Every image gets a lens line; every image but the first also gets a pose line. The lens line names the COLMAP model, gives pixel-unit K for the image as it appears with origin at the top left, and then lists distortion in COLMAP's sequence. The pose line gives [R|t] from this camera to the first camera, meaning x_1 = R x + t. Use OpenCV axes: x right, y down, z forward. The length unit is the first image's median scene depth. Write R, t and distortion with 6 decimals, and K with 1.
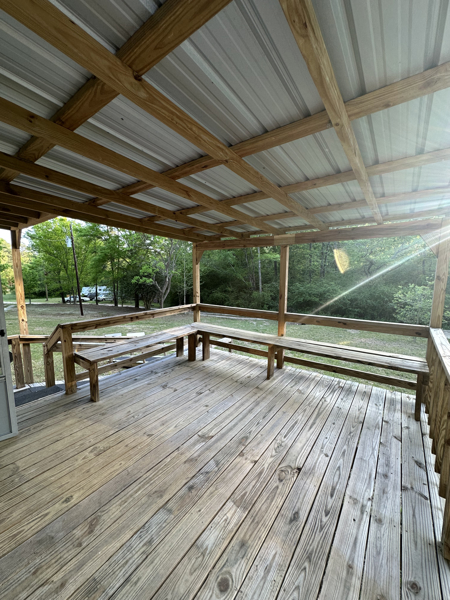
lens RADIAL K [[239.7, 0, 224.4], [0, 239.7, 299.5], [0, 0, 1]] dist [-0.004354, 0.001373]
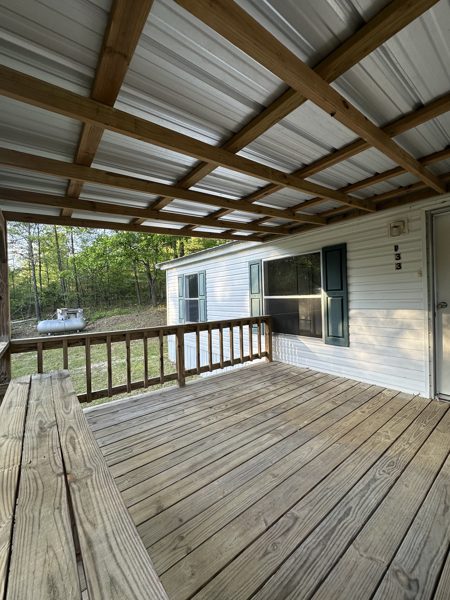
lens RADIAL K [[239.7, 0, 224.4], [0, 239.7, 299.5], [0, 0, 1]] dist [-0.004354, 0.001373]
pose [[-0.961699, 0.025566, 0.272911, -0.140577], [0.058528, 0.991832, 0.113331, -0.085796], [-0.267784, 0.124964, -0.955341, 1.676907]]
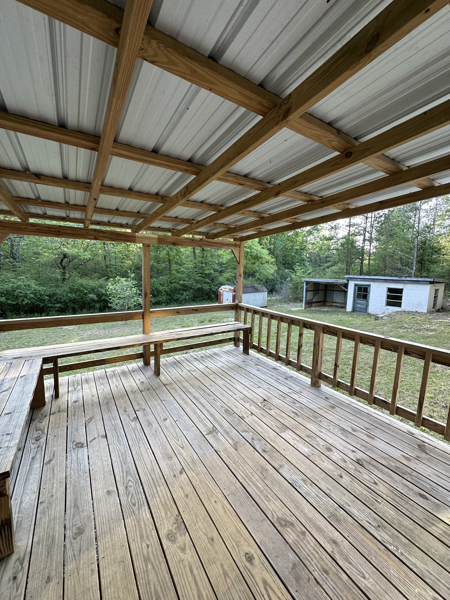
lens RADIAL K [[239.7, 0, 224.4], [0, 239.7, 299.5], [0, 0, 1]] dist [-0.004354, 0.001373]
pose [[0.359462, -0.113263, 0.926261, -0.846195], [0.084168, 0.992496, 0.088699, -0.078538], [-0.929356, 0.046078, 0.366298, 0.464456]]
